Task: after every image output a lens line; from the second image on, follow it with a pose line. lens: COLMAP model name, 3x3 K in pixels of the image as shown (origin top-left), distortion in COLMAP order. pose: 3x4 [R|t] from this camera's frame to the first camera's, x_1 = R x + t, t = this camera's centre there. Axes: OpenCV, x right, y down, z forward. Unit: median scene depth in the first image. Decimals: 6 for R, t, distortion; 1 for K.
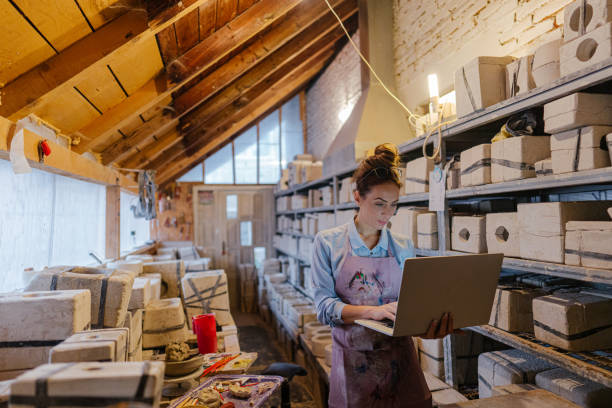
lens RADIAL K [[402.7, 0, 307.3], [0, 402.7, 203.2], [0, 0, 1]] dist [0.016073, 0.004618]
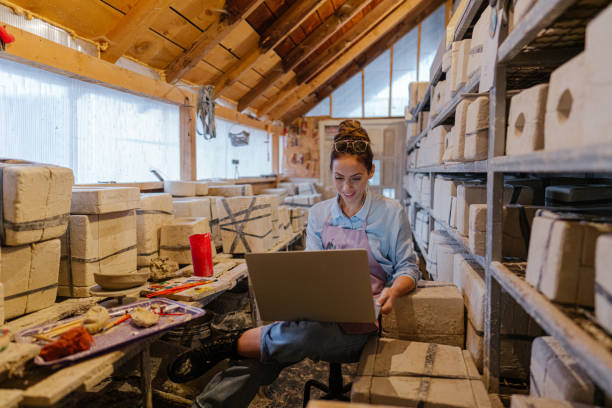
lens RADIAL K [[402.7, 0, 307.3], [0, 402.7, 203.2], [0, 0, 1]] dist [0.016073, 0.004618]
pose [[0.904737, 0.057454, -0.422078, 0.227216], [-0.005618, 0.992385, 0.123043, 0.073081], [0.425933, -0.108950, 0.898171, 0.230839]]
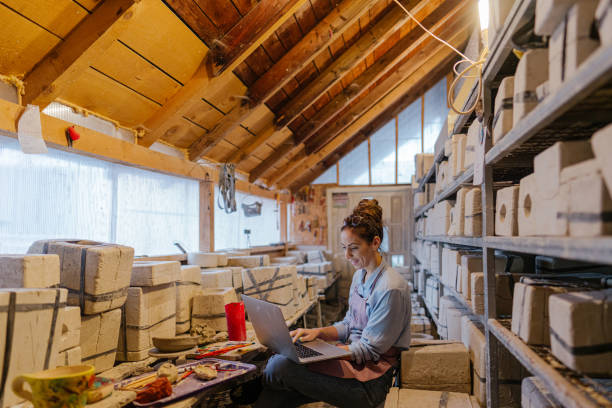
lens RADIAL K [[434.5, 0, 325.2], [0, 434.5, 235.6], [0, 0, 1]] dist [0.013713, 0.005649]
pose [[0.921564, 0.012575, -0.388022, 0.247585], [0.005163, 0.998990, 0.044636, 0.051023], [0.388191, -0.043138, 0.920569, 0.094855]]
